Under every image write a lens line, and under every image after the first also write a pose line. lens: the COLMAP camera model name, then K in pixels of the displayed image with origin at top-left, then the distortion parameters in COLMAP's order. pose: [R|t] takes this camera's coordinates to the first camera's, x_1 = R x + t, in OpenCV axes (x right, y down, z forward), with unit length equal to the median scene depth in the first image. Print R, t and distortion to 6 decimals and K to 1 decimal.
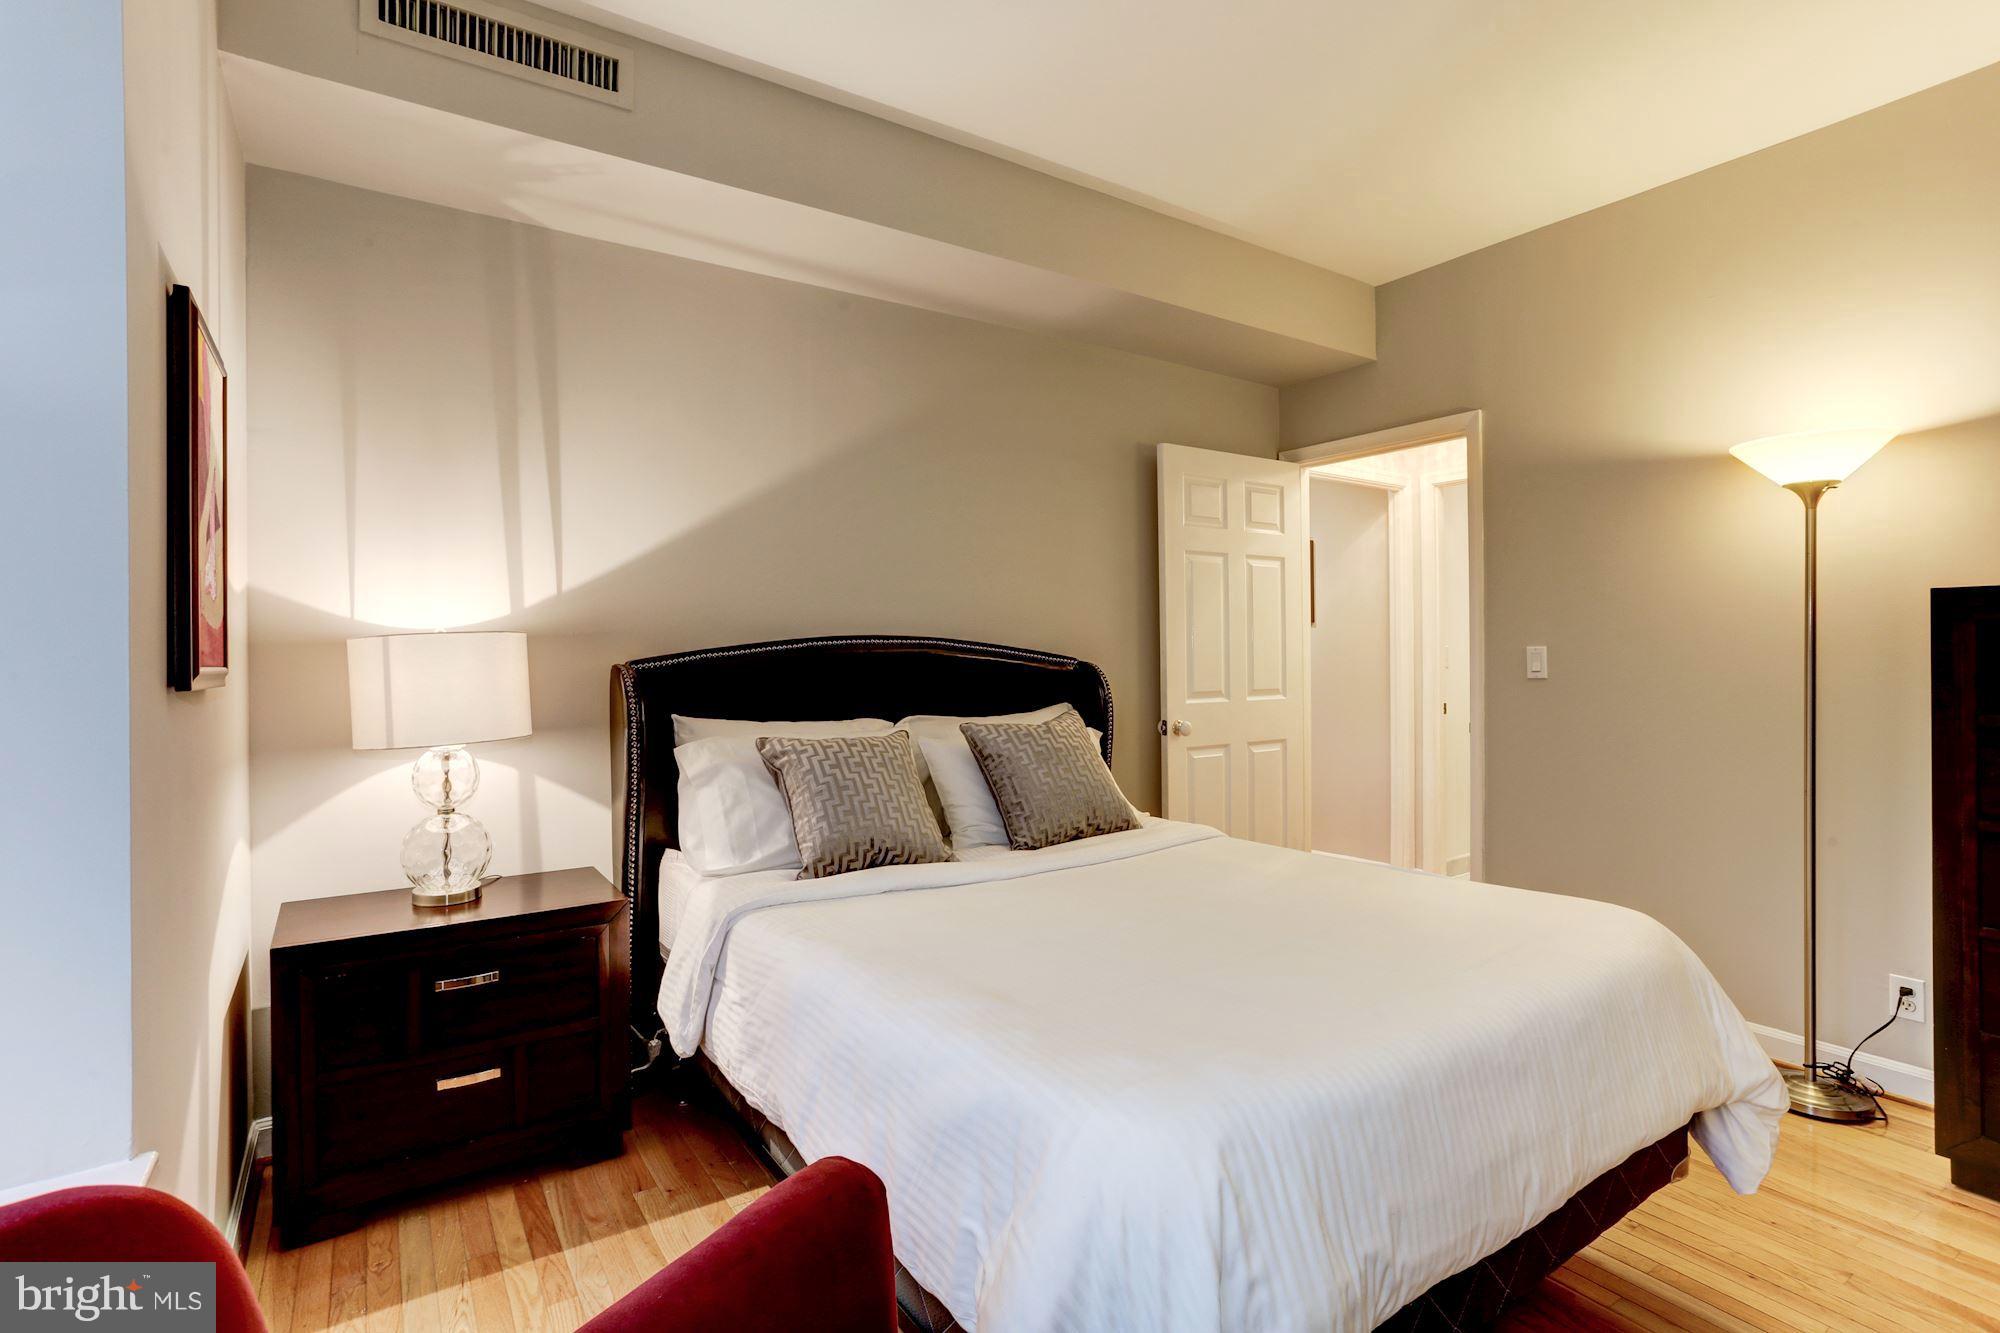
lens RADIAL K [[966.1, 0, 994.5], [0, 966.1, 652.2], [0, 0, 1]] dist [-0.061109, 0.034767]
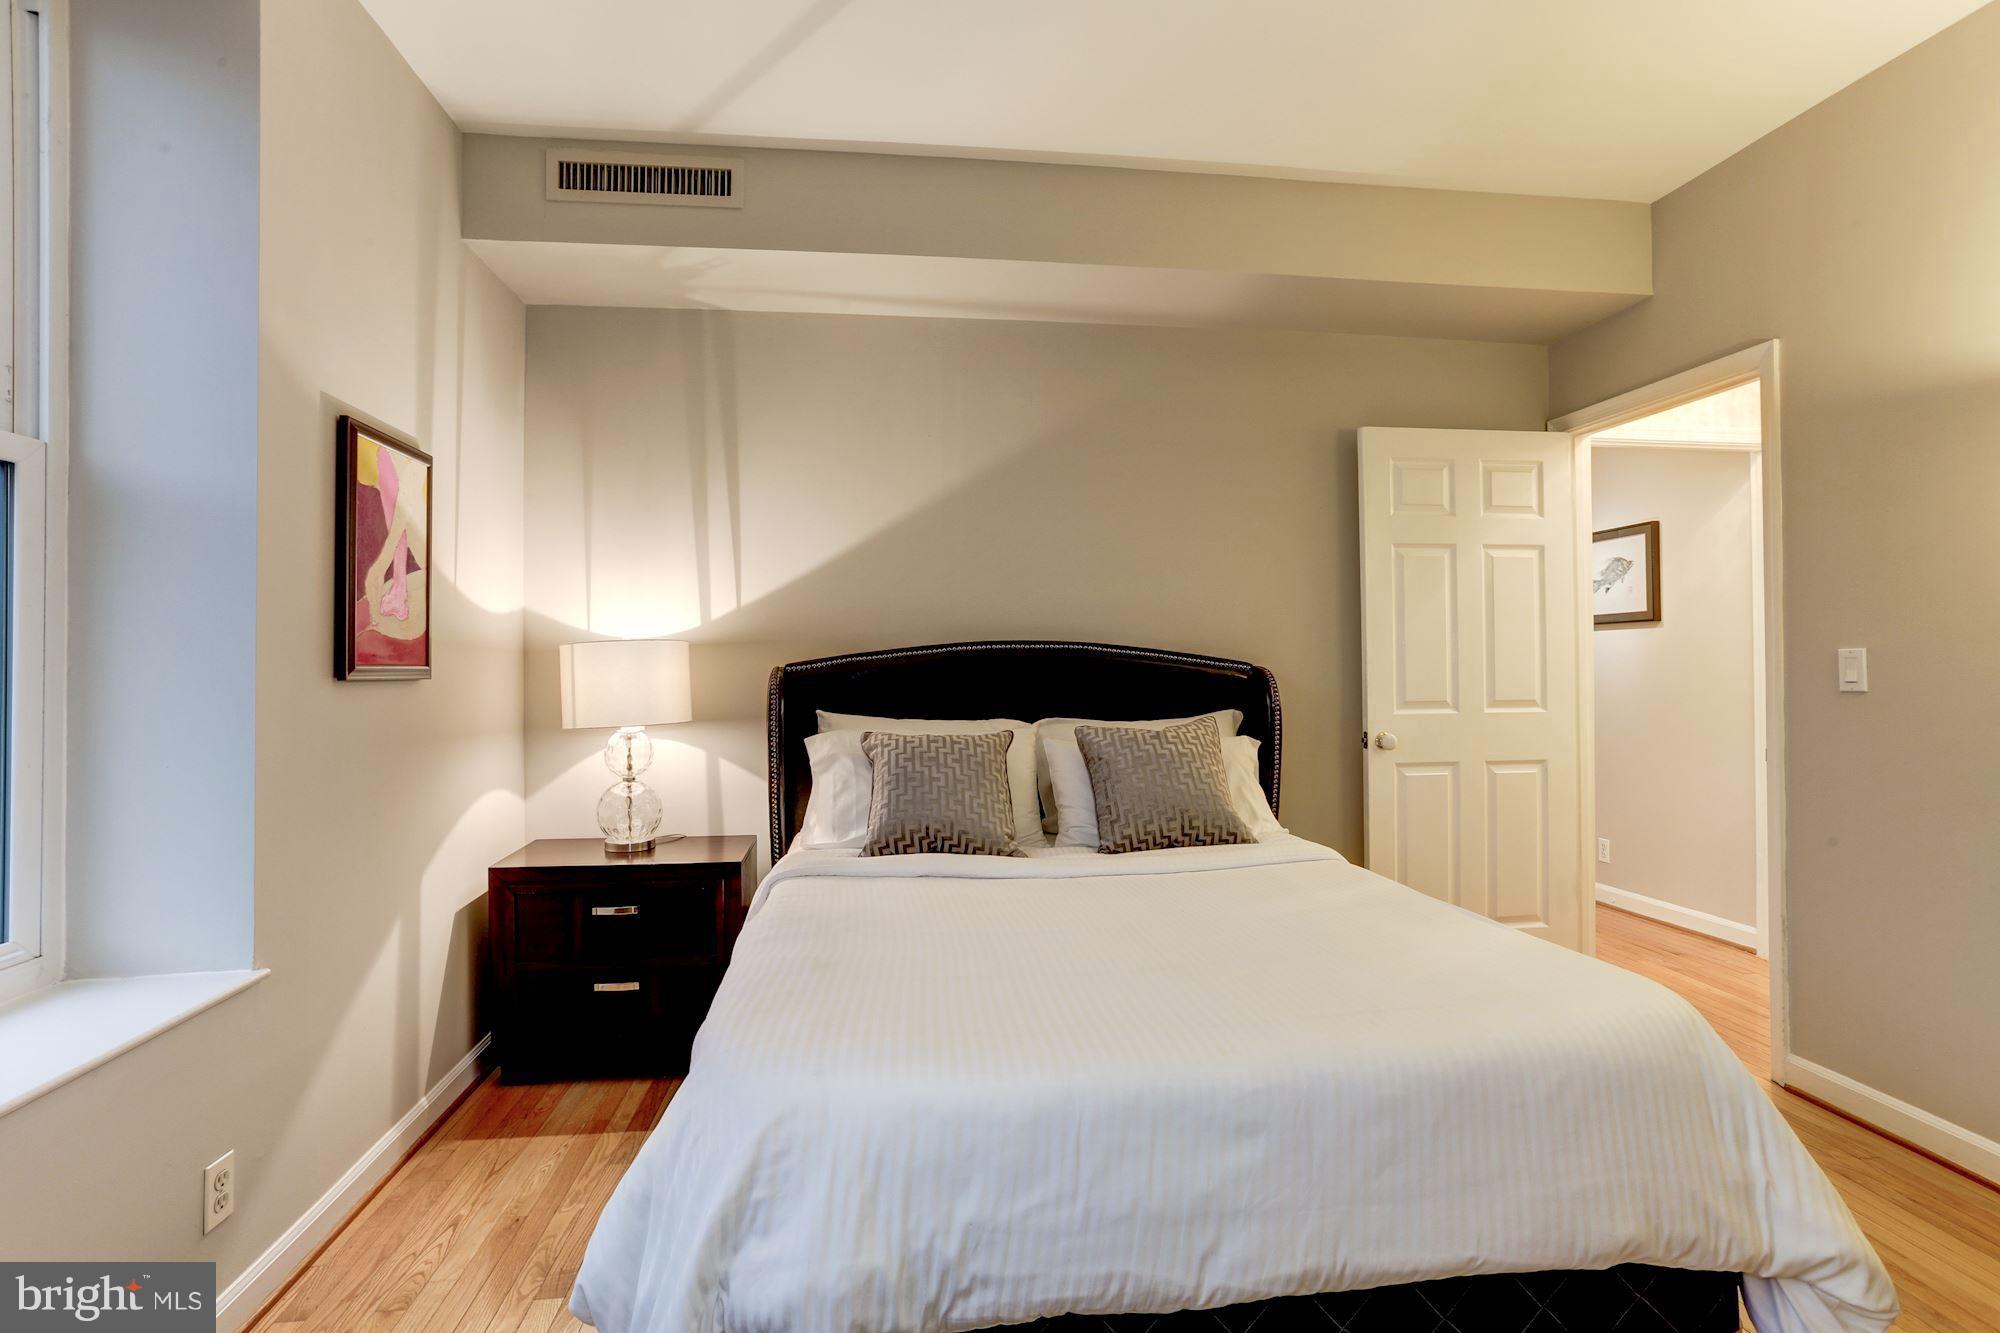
lens RADIAL K [[966.1, 0, 994.5], [0, 966.1, 652.2], [0, 0, 1]] dist [-0.061109, 0.034767]
pose [[0.892363, -0.003001, -0.451308, 0.364093], [-0.000322, 0.999973, -0.007285, 0.003187], [0.451318, 0.006646, 0.892339, 0.050971]]
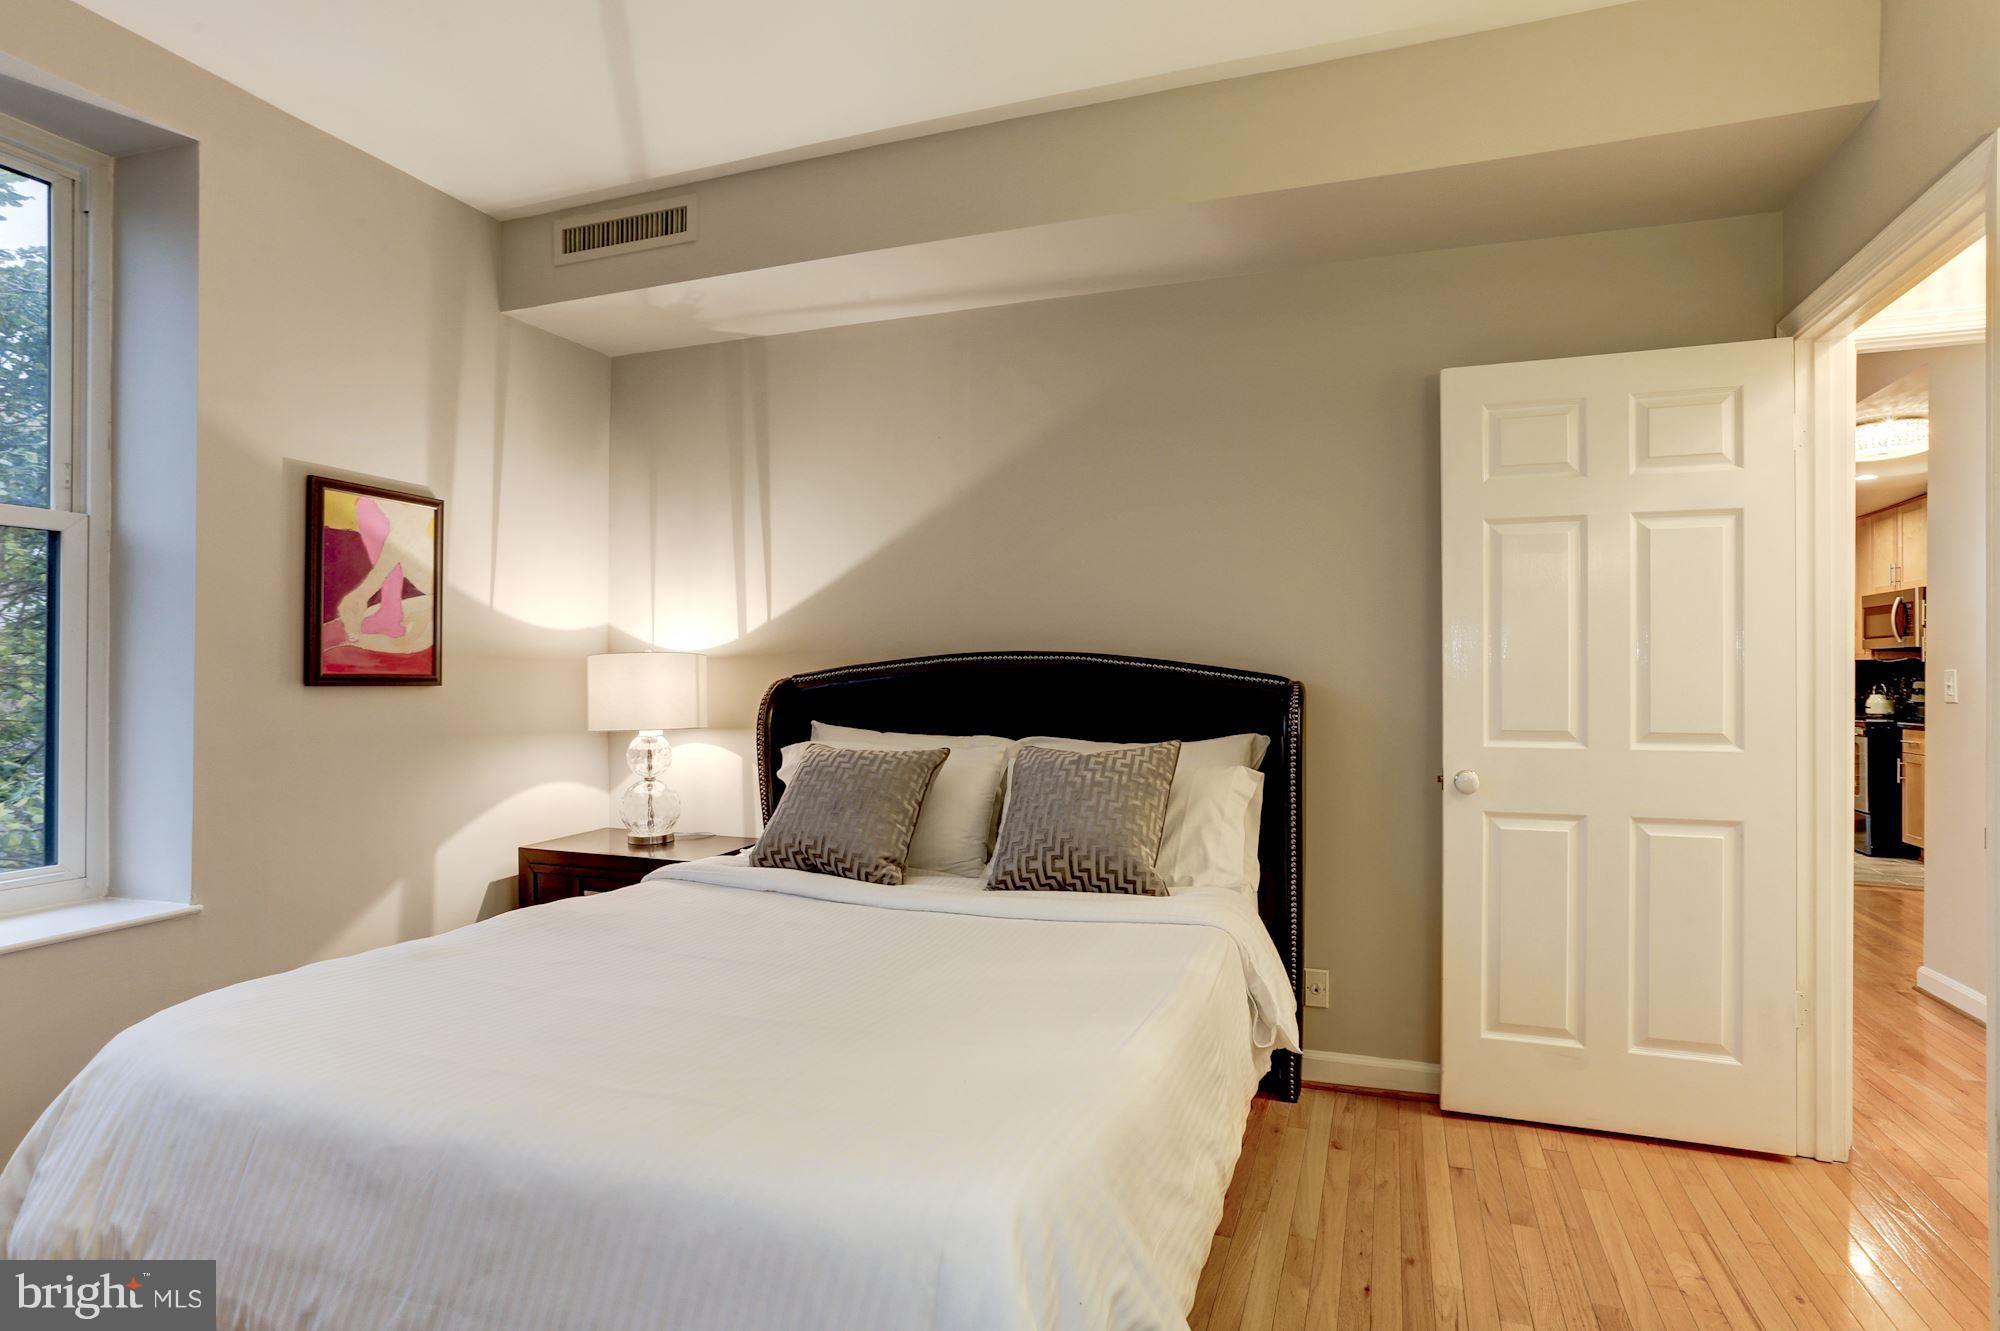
lens RADIAL K [[976.5, 0, 1010.2], [0, 976.5, 678.3], [0, 0, 1]] dist [-0.063127, 0.033627]
pose [[0.605582, 0.010397, -0.795715, 0.724326], [-0.004257, 0.999943, 0.009825, 0.000362], [0.795771, -0.002562, 0.605592, 0.443238]]
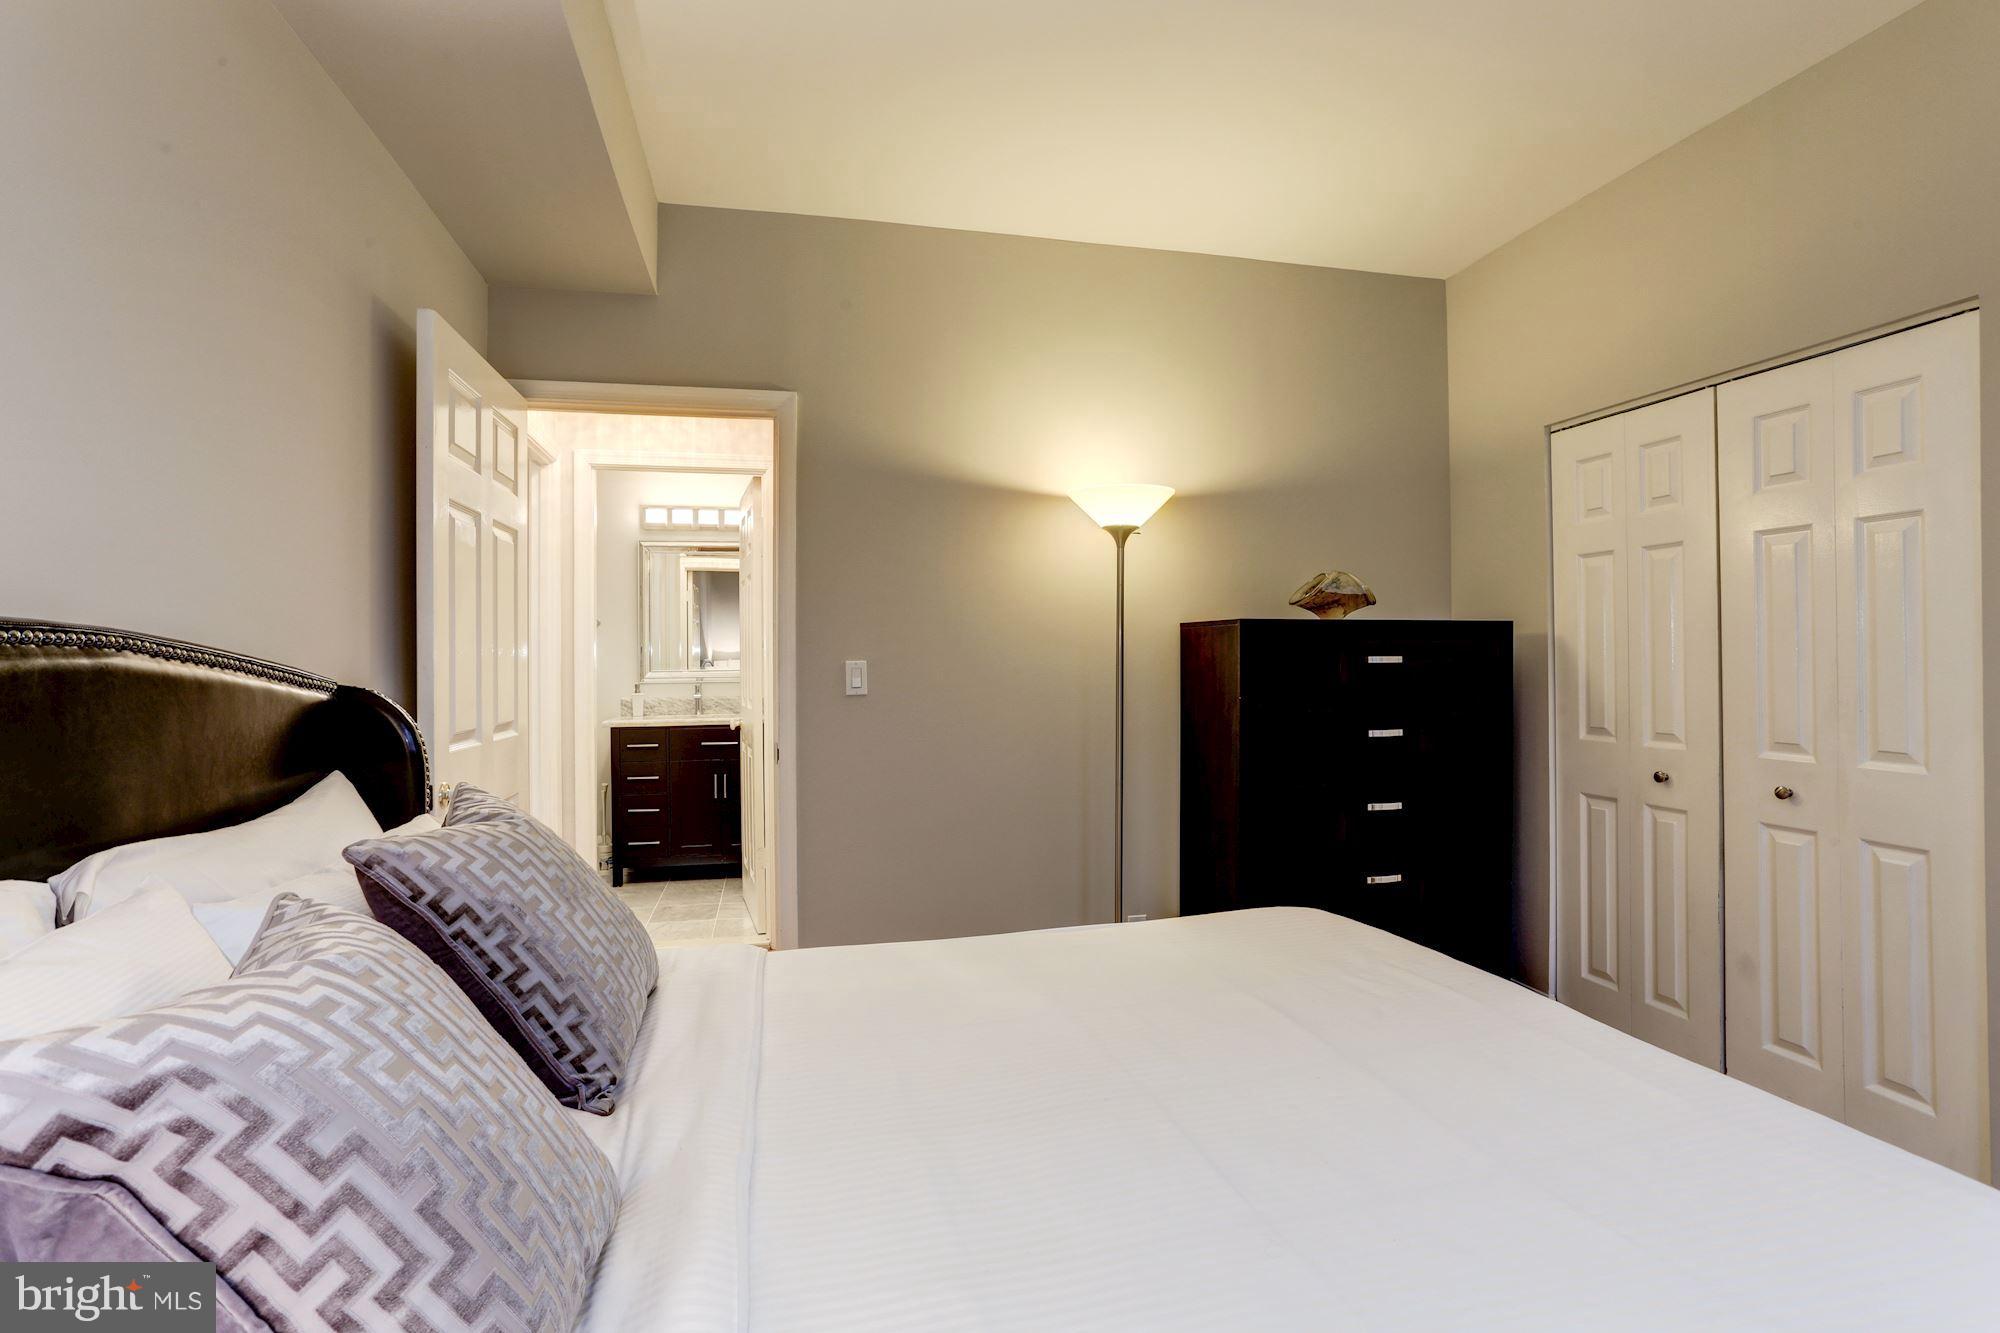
lens RADIAL K [[966.1, 0, 994.5], [0, 966.1, 652.2], [0, 0, 1]] dist [-0.061109, 0.034767]
pose [[0.364005, 0.015329, 0.931271, -0.308464], [0.001735, 0.999852, -0.017136, 0.002601], [-0.931396, 0.007853, 0.363924, 0.636625]]
